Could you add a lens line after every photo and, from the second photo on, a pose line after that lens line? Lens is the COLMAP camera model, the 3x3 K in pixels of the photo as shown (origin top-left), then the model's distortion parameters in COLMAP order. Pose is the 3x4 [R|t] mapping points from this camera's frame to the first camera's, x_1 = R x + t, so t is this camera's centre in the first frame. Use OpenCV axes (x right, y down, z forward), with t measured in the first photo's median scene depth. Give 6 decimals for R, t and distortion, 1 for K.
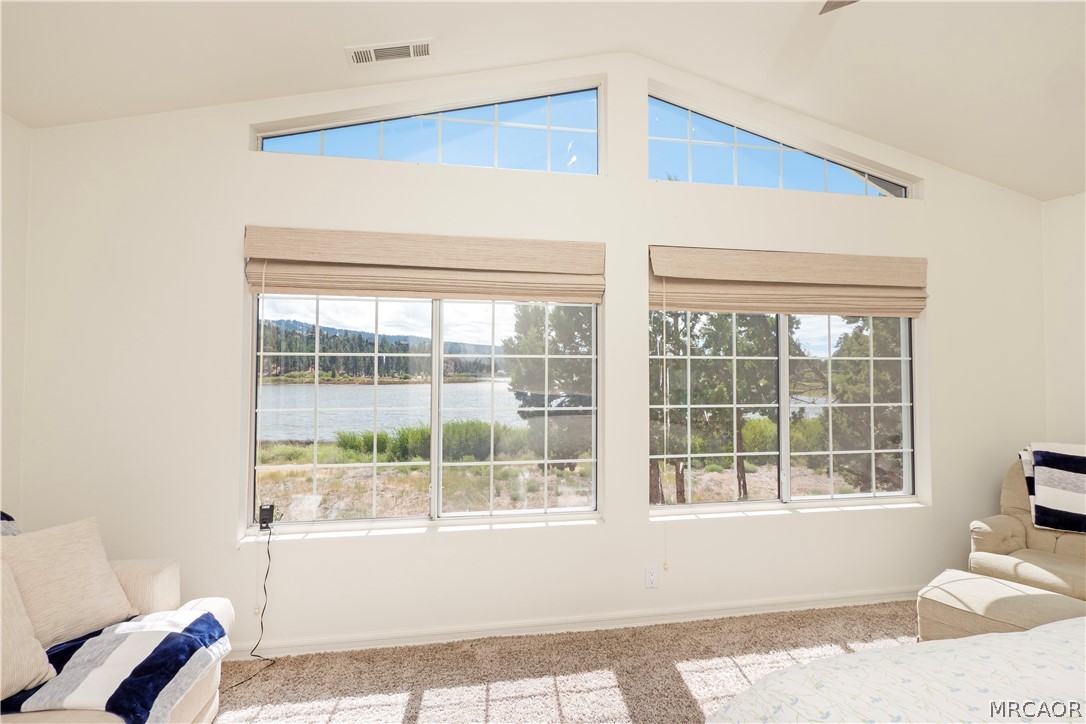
lens RADIAL K [[512.3, 0, 542.3], [0, 512.3, 357.0], [0, 0, 1]] dist [0.000991, -0.000193]
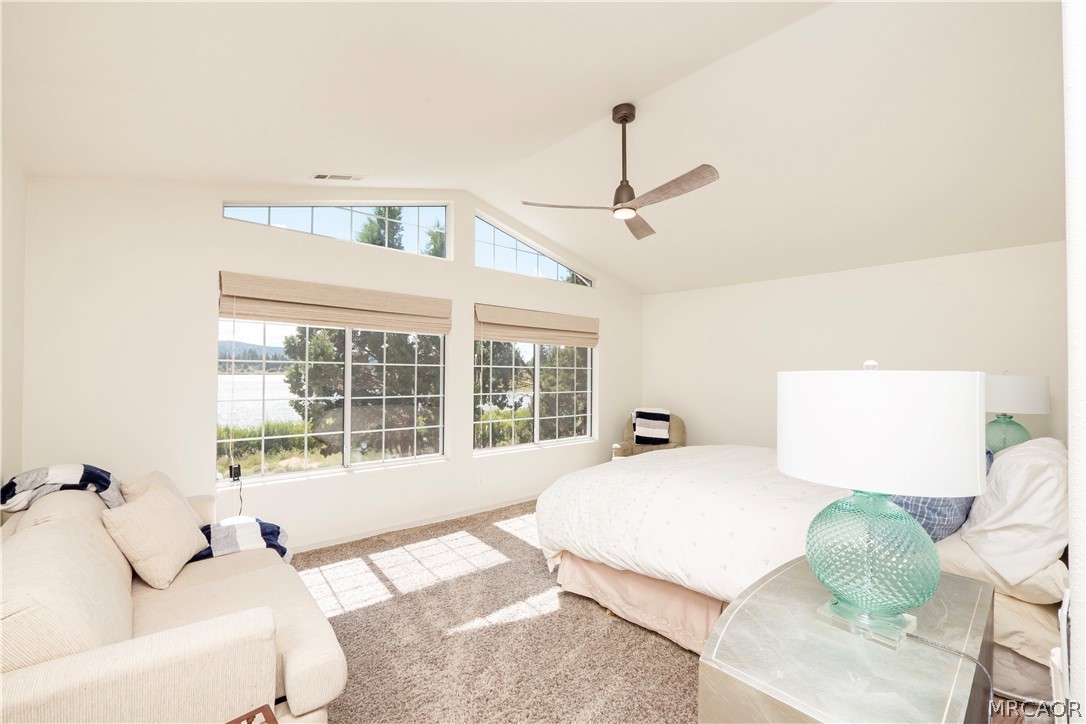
lens RADIAL K [[462.9, 0, 544.2], [0, 462.9, 358.4], [0, 0, 1]] dist [-0.001129, -0.000136]
pose [[0.858915, 0.023436, 0.511582, -0.421242], [-0.025547, 0.999669, -0.002904, -0.030195], [-0.511481, -0.010575, 0.859229, -0.526014]]
